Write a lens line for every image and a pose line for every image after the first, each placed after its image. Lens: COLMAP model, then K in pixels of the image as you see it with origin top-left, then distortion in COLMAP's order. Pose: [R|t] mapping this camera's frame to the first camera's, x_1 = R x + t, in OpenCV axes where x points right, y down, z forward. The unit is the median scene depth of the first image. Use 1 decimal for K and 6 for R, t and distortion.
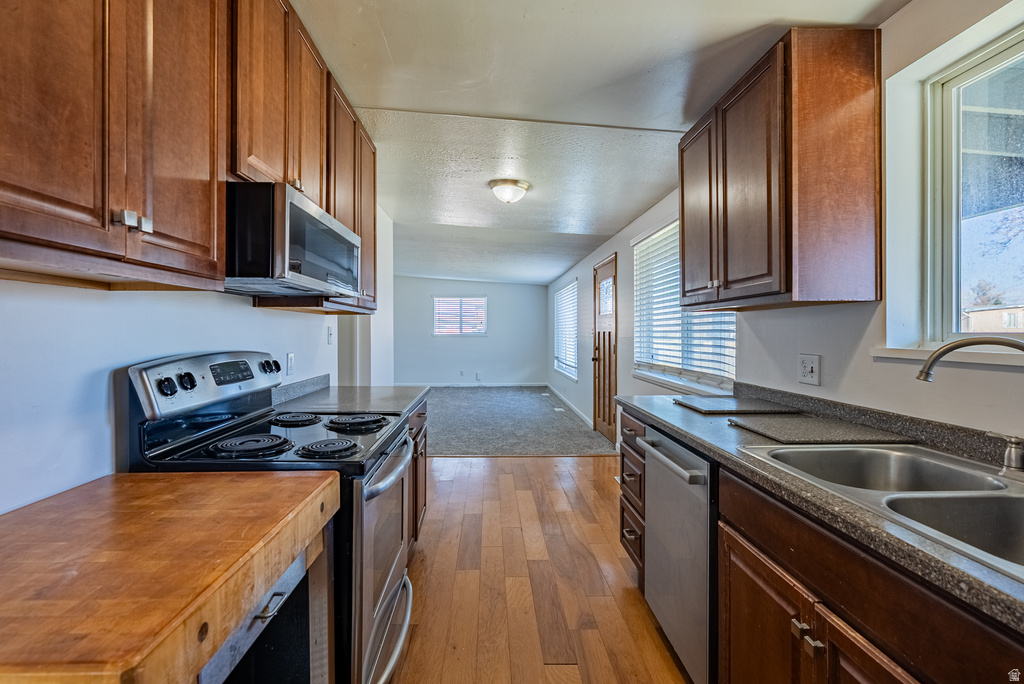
lens RADIAL K [[472.5, 0, 506.7], [0, 472.5, 334.4], [0, 0, 1]] dist [-0.009317, 0.001482]
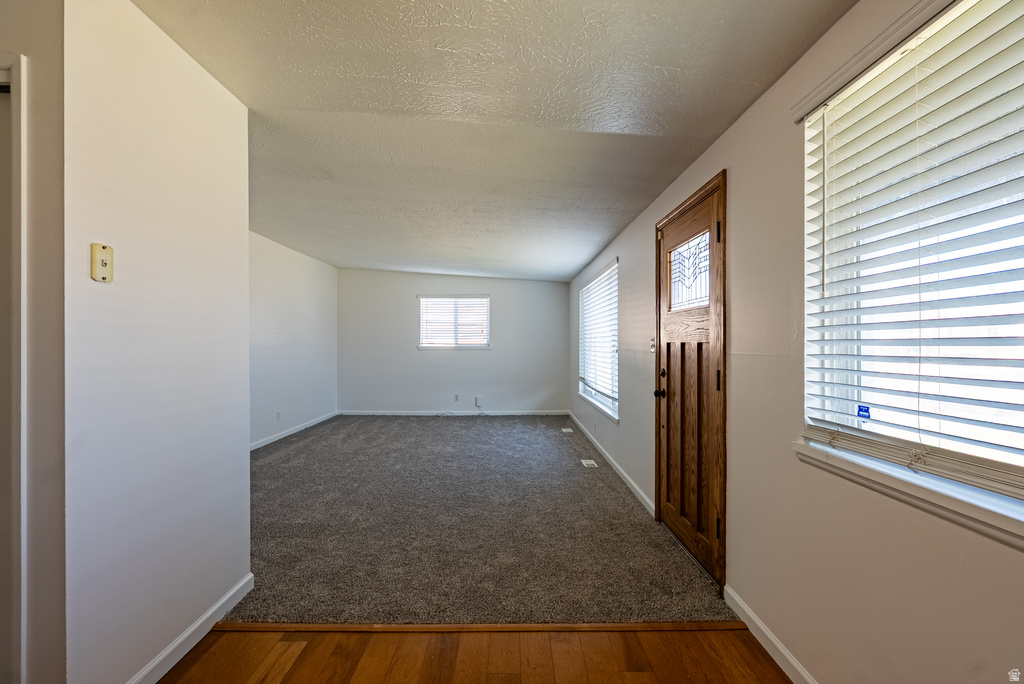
lens RADIAL K [[472.5, 0, 521.1], [0, 472.5, 344.0], [0, 0, 1]] dist [-0.009317, 0.001482]
pose [[0.999940, 0.001501, -0.010806, 0.031113], [-0.001546, 0.999990, -0.004144, -0.001414], [0.010800, 0.004161, 0.999933, 0.438856]]
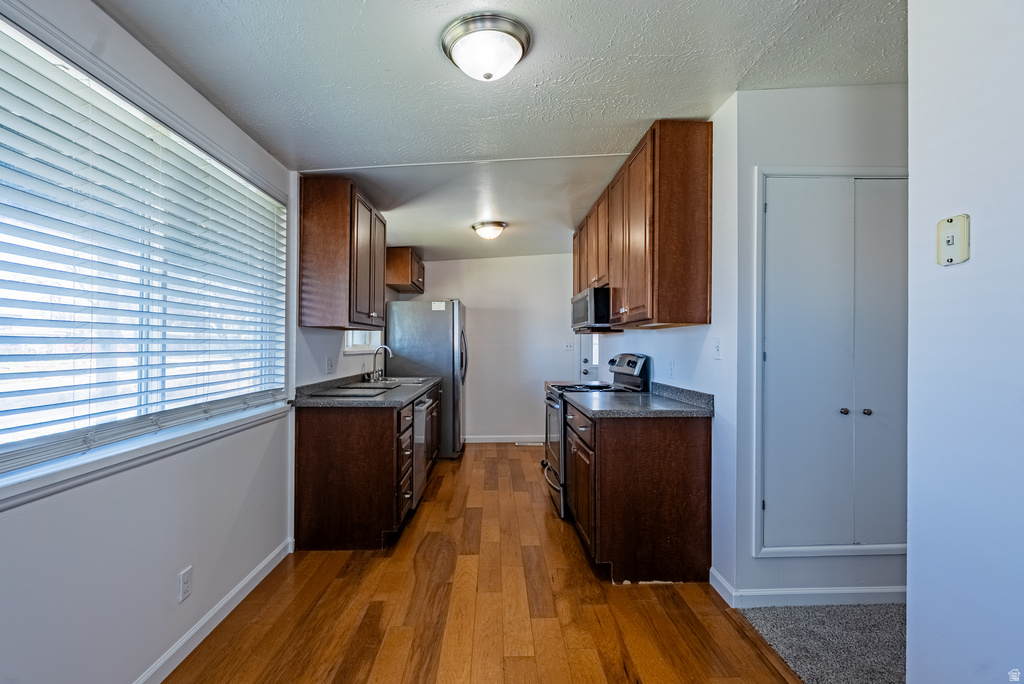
lens RADIAL K [[472.5, 0, 511.2], [0, 472.5, 344.3], [0, 0, 1]] dist [-0.009317, 0.001482]
pose [[-0.999998, -0.002116, -0.000634, -0.012307], [-0.002116, 0.999998, 0.000507, -0.002217], [0.000633, 0.000508, -1.000000, 0.873348]]
